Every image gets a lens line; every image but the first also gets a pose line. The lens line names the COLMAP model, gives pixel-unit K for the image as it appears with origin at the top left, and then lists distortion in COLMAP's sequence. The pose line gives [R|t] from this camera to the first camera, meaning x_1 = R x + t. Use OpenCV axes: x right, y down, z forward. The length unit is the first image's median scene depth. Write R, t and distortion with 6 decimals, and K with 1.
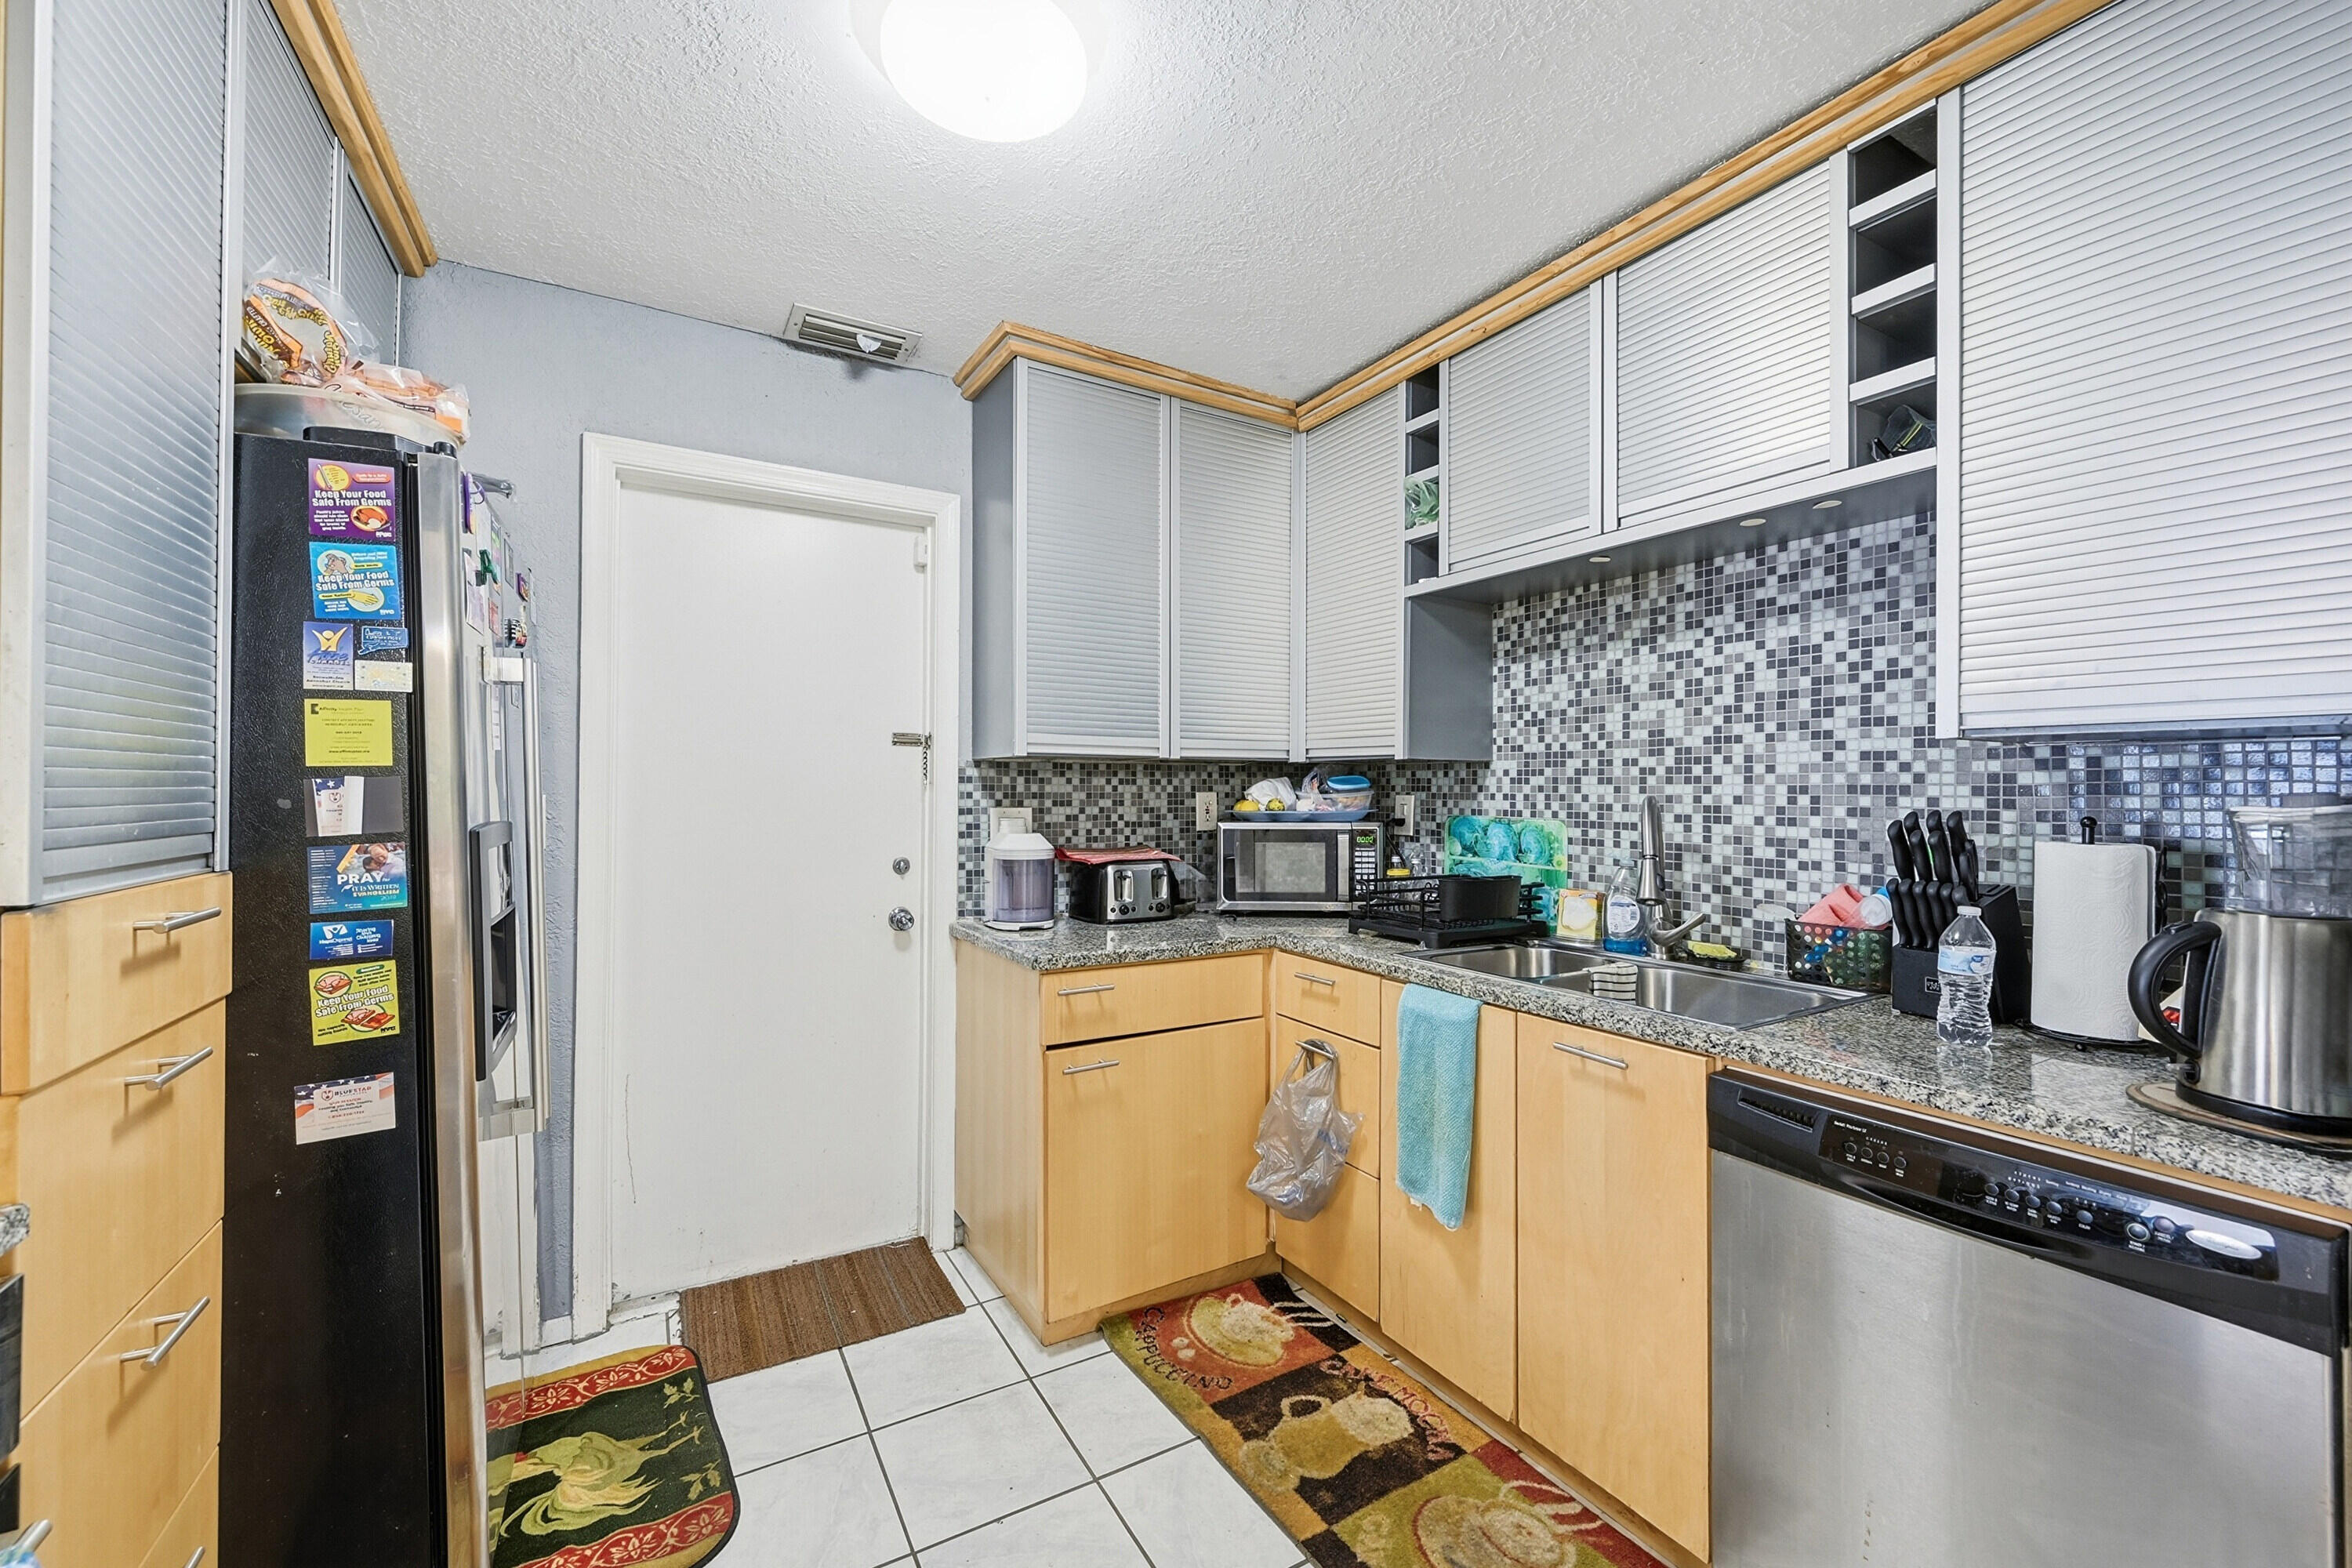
lens RADIAL K [[933.3, 0, 1164.8], [0, 933.3, 786.0], [0, 0, 1]] dist [-0.002991, 0.001279]
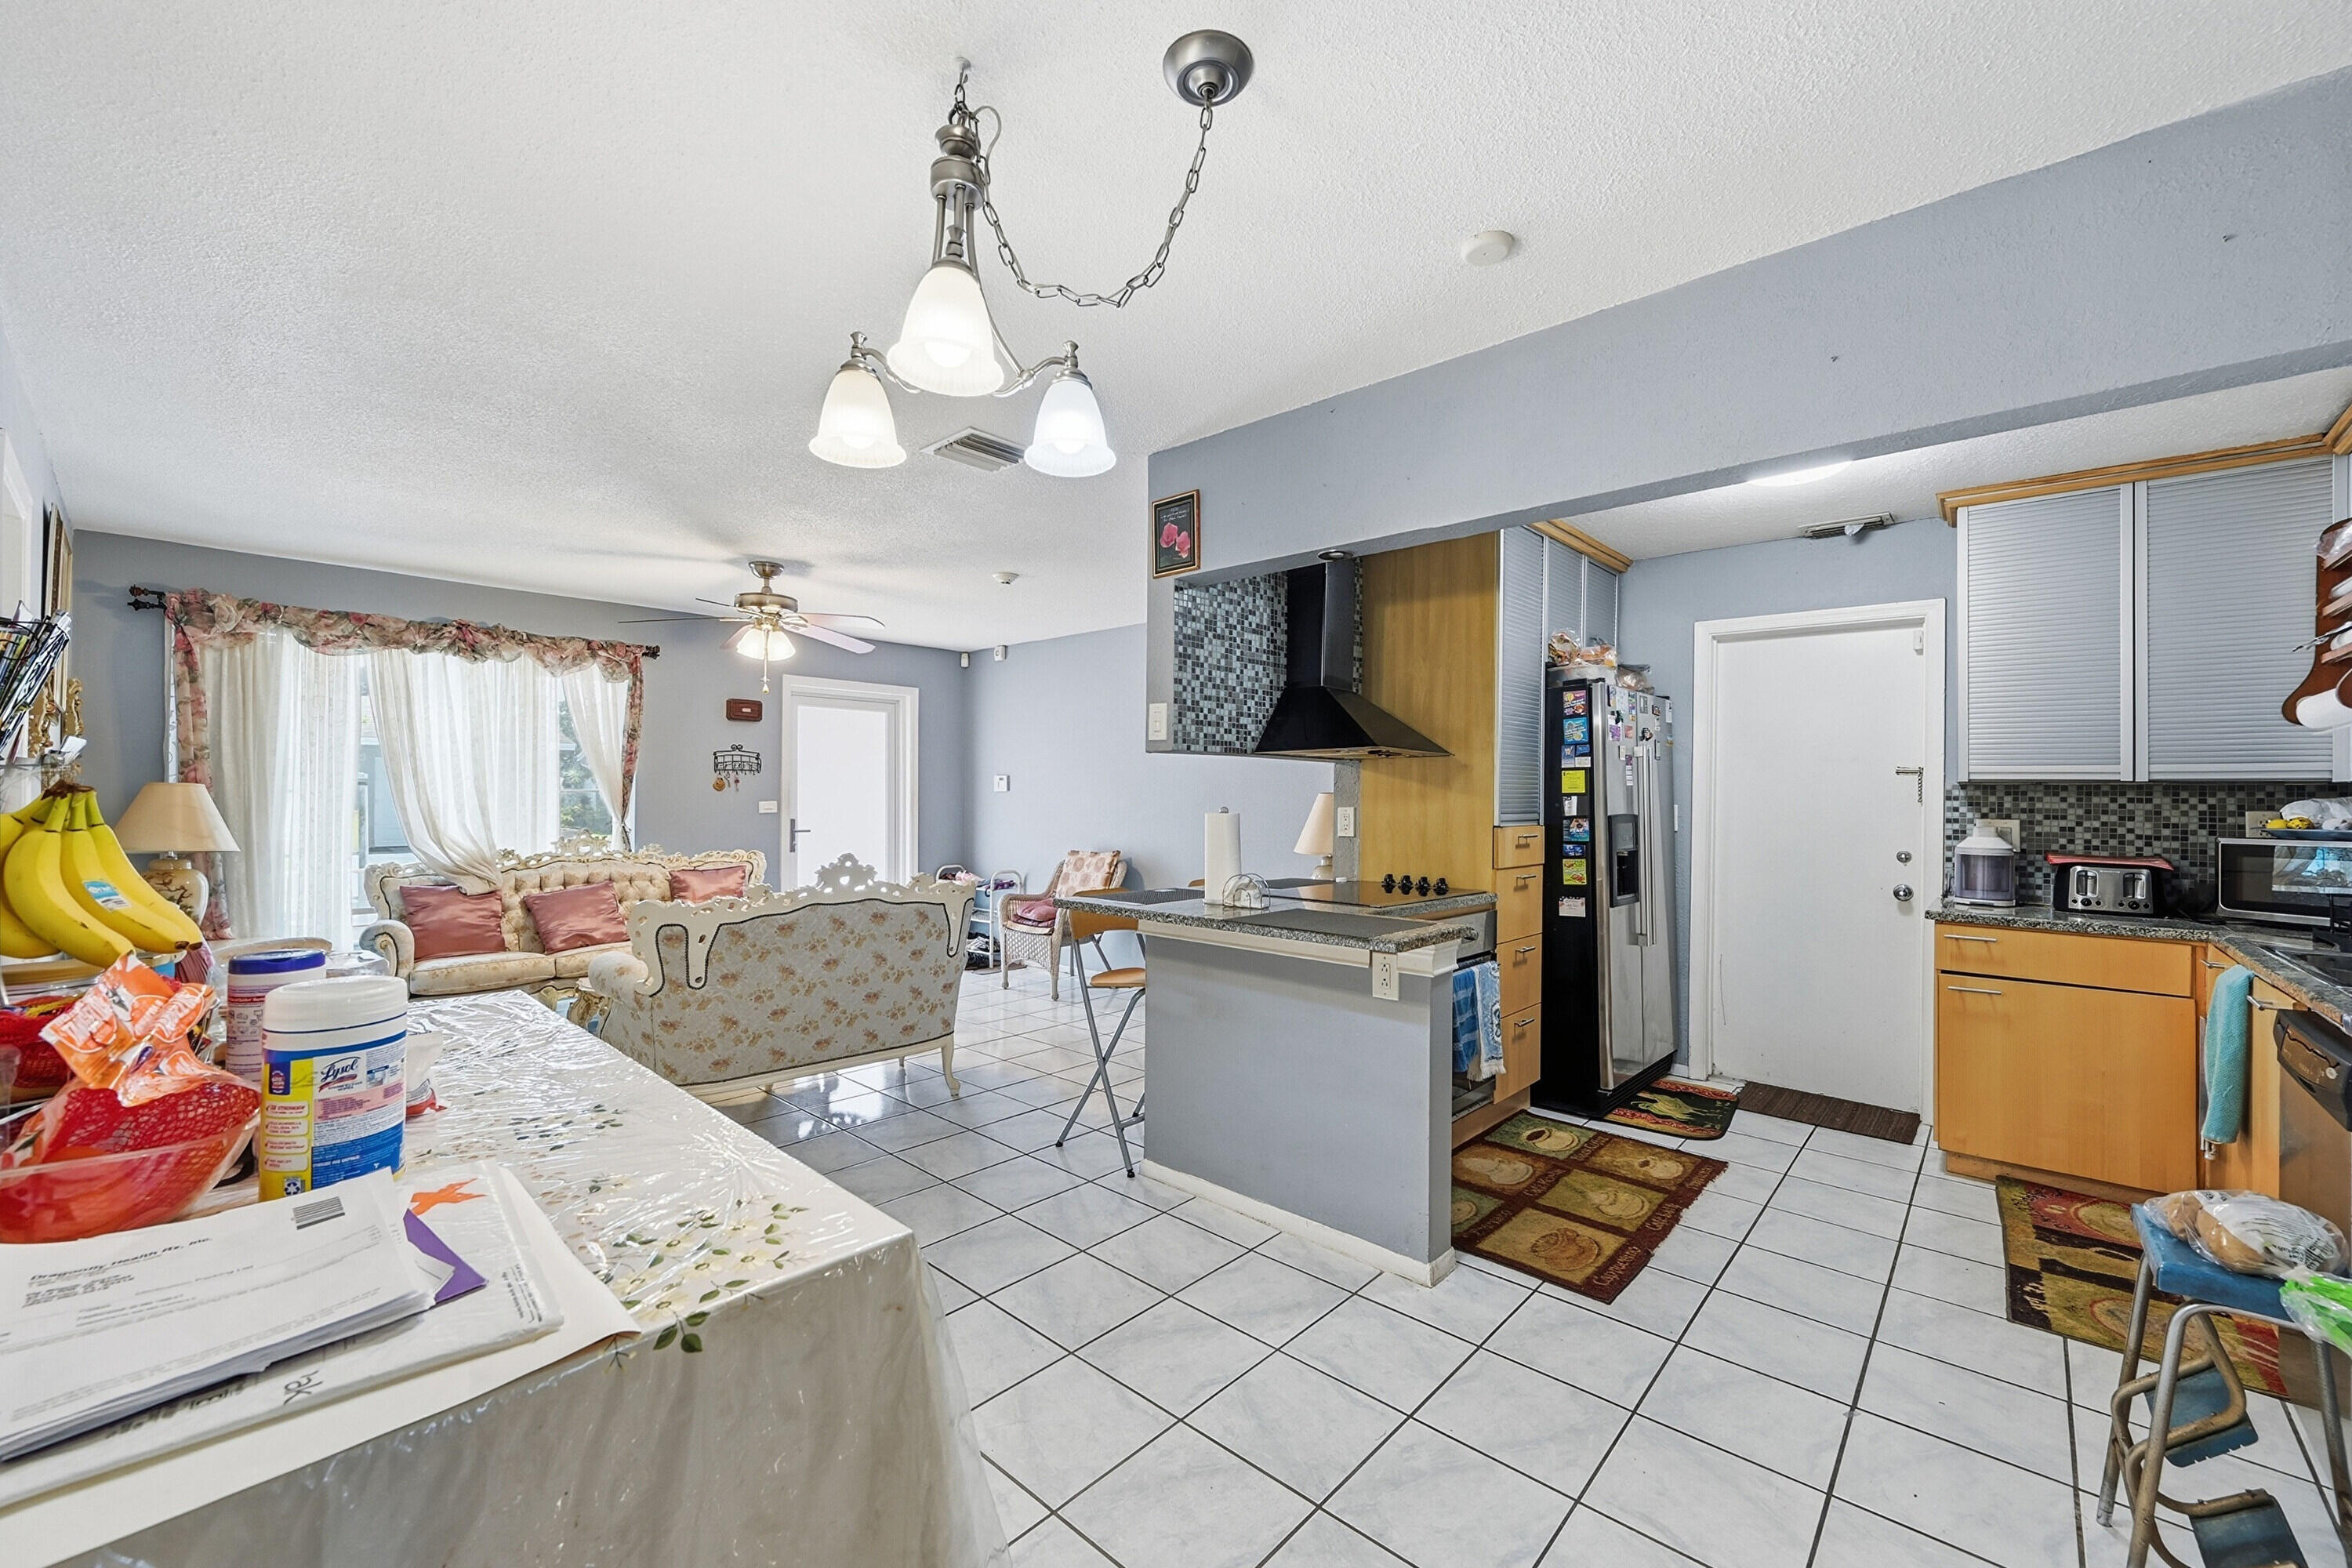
lens RADIAL K [[933.3, 0, 1179.4], [0, 933.3, 785.9], [0, 0, 1]] dist [-0.002991, 0.001279]
pose [[0.316956, -0.009389, -0.948394, 0.977252], [-0.009551, 0.999869, -0.013090, 0.005327], [0.948392, 0.013207, 0.316825, -0.717940]]
